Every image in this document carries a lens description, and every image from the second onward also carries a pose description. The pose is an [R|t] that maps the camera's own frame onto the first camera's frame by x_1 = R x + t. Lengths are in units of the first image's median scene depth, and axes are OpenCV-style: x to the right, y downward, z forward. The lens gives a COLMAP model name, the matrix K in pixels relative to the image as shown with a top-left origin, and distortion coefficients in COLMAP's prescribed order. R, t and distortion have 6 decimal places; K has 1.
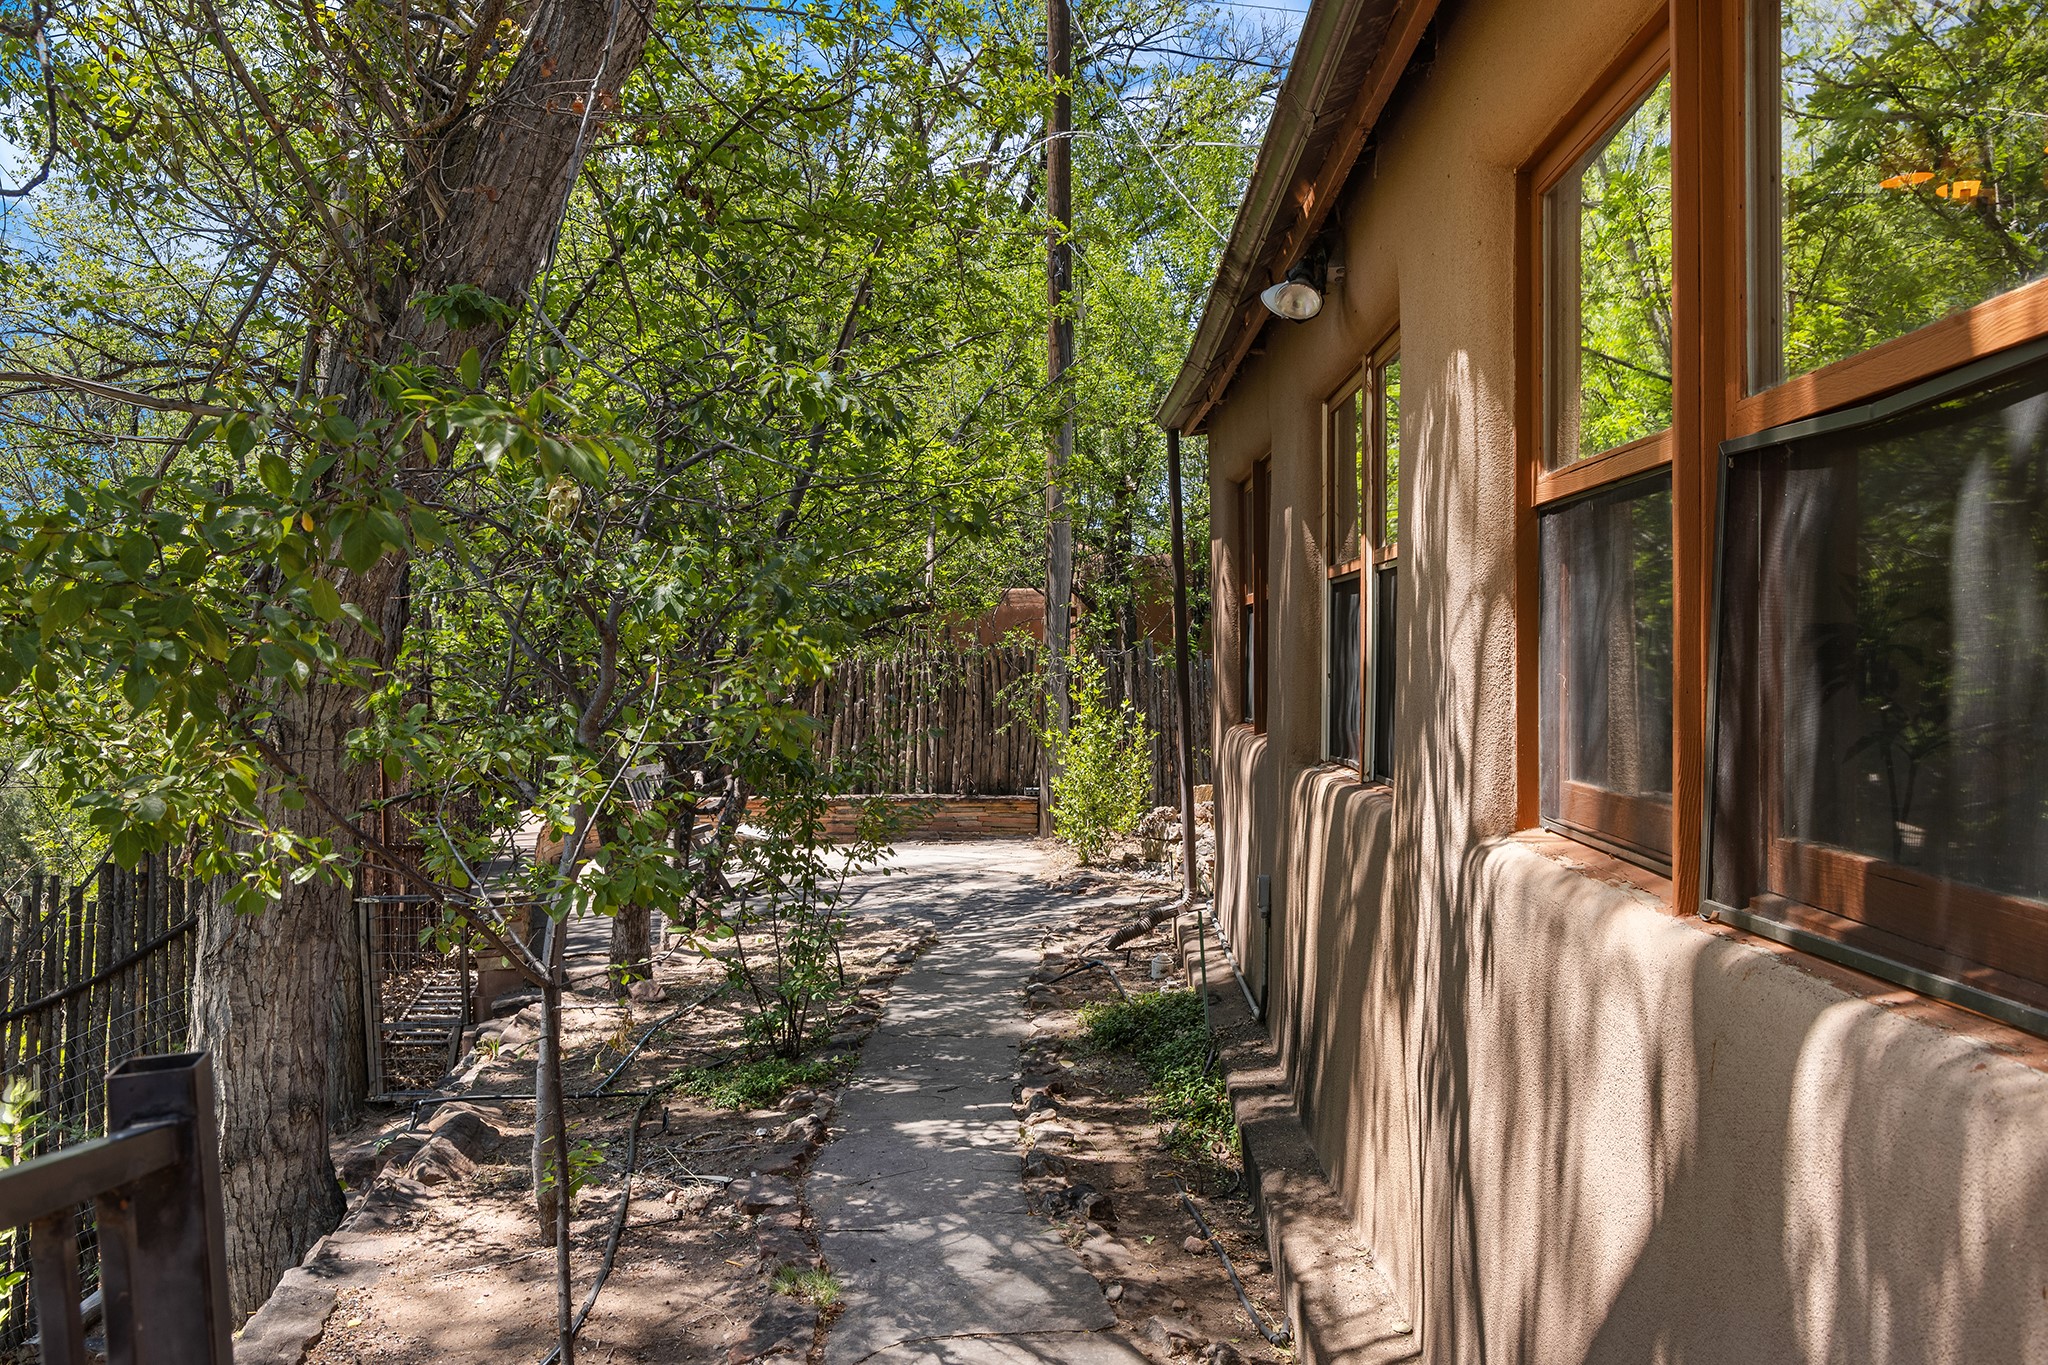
lens RADIAL K [[2622.5, 0, 1024.3], [0, 2622.5, 679.0], [0, 0, 1]] dist [0.133546, 0.000000]
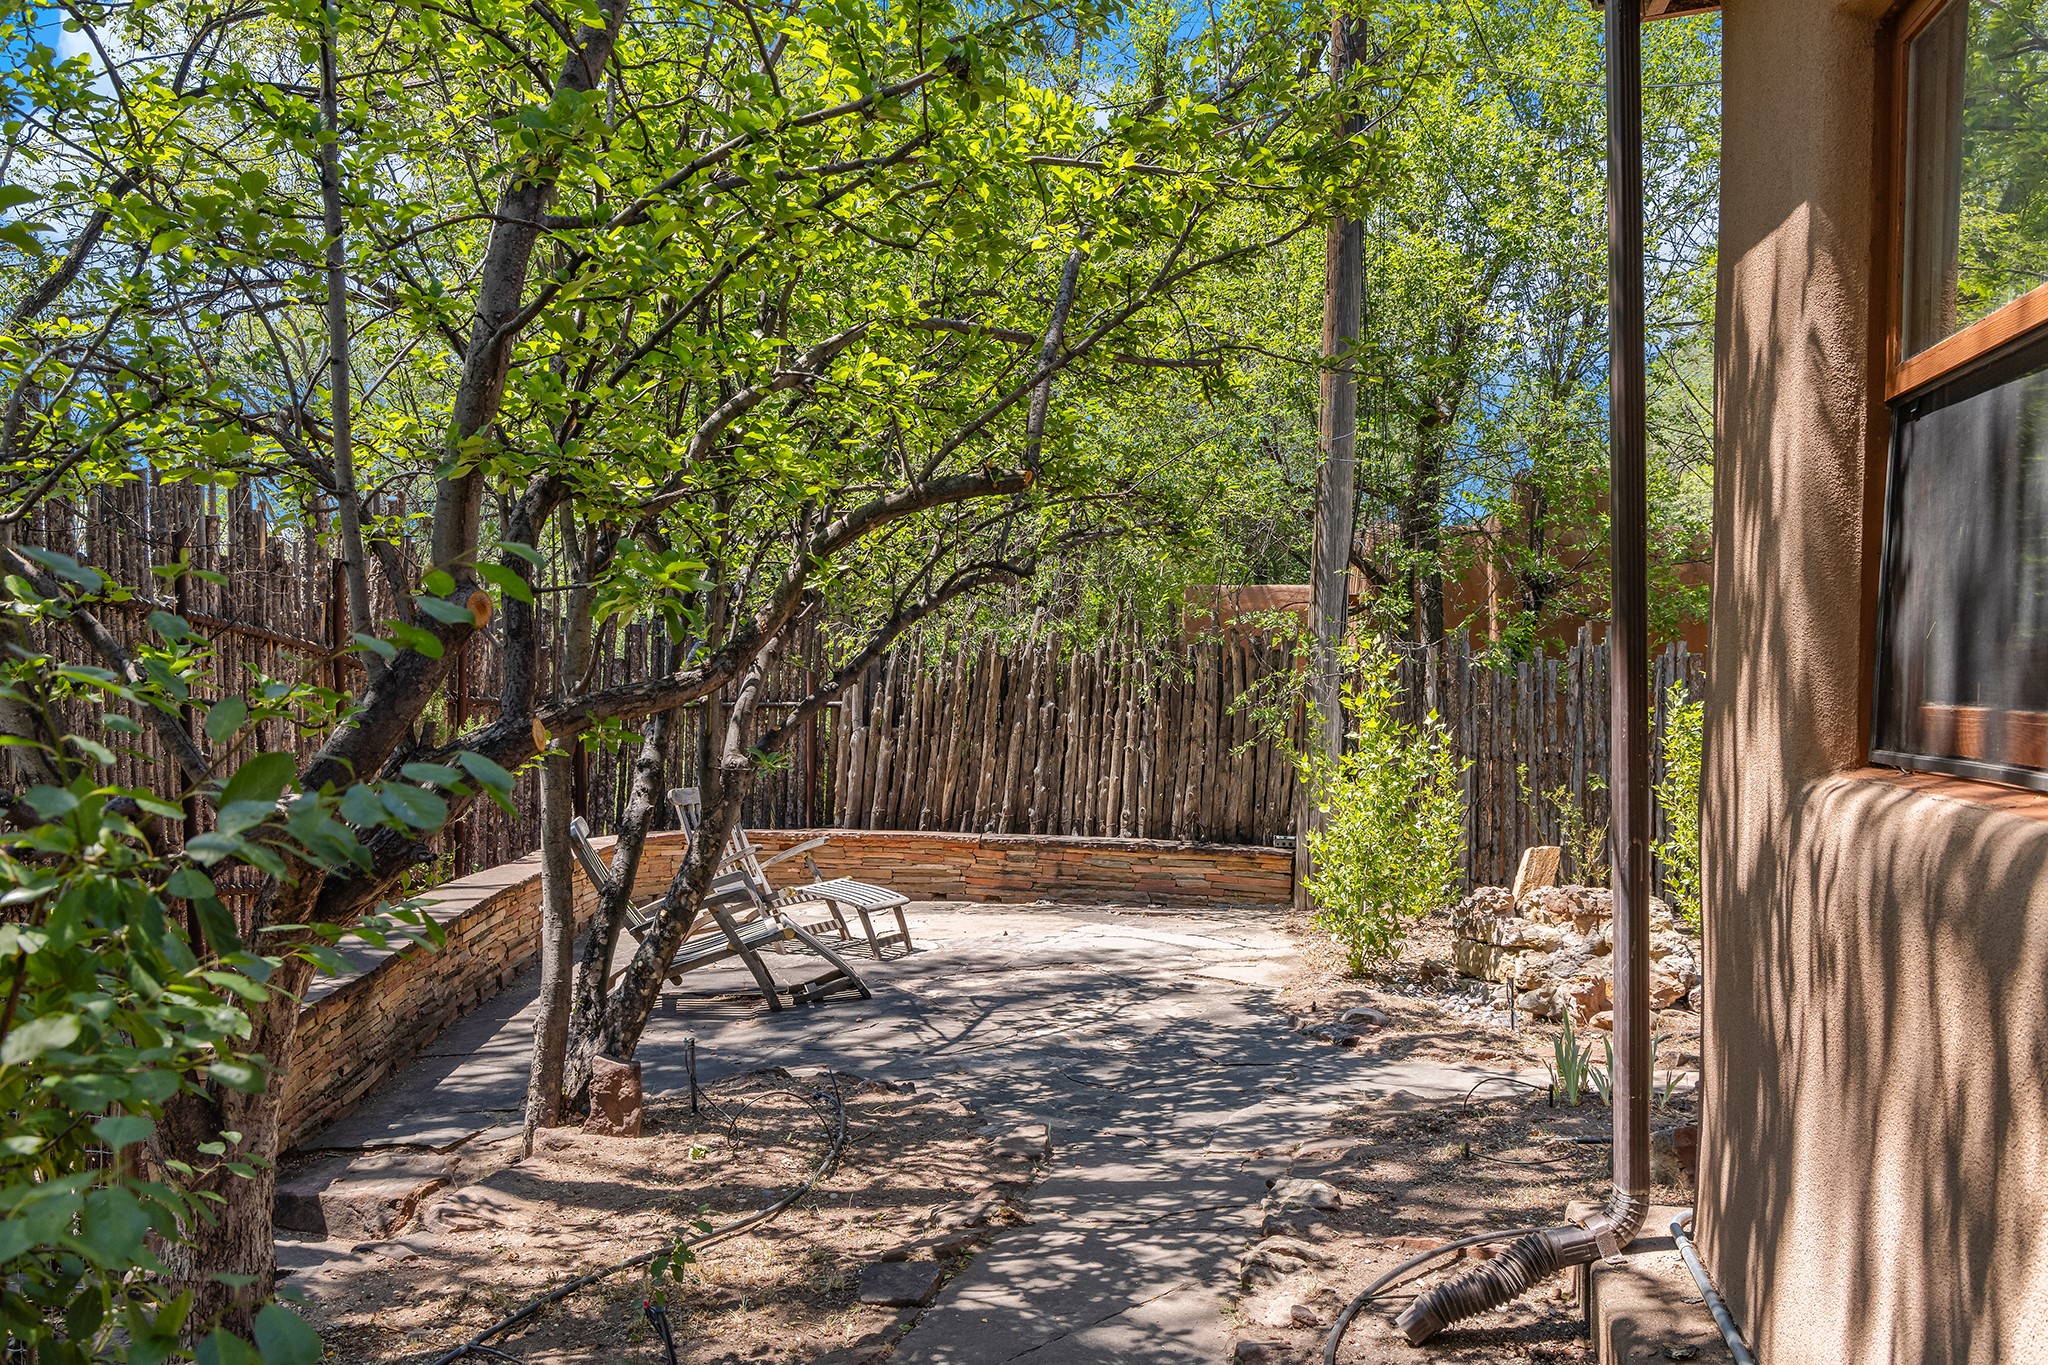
lens RADIAL K [[2622.5, 0, 1018.4], [0, 2622.5, 687.5], [0, 0, 1]] dist [0.133546, 0.000000]
pose [[0.993700, 0.029263, -0.108186, 0.008239], [-0.029534, 0.999563, -0.000903, 0.005863], [0.108112, 0.004093, 0.994130, 0.360805]]
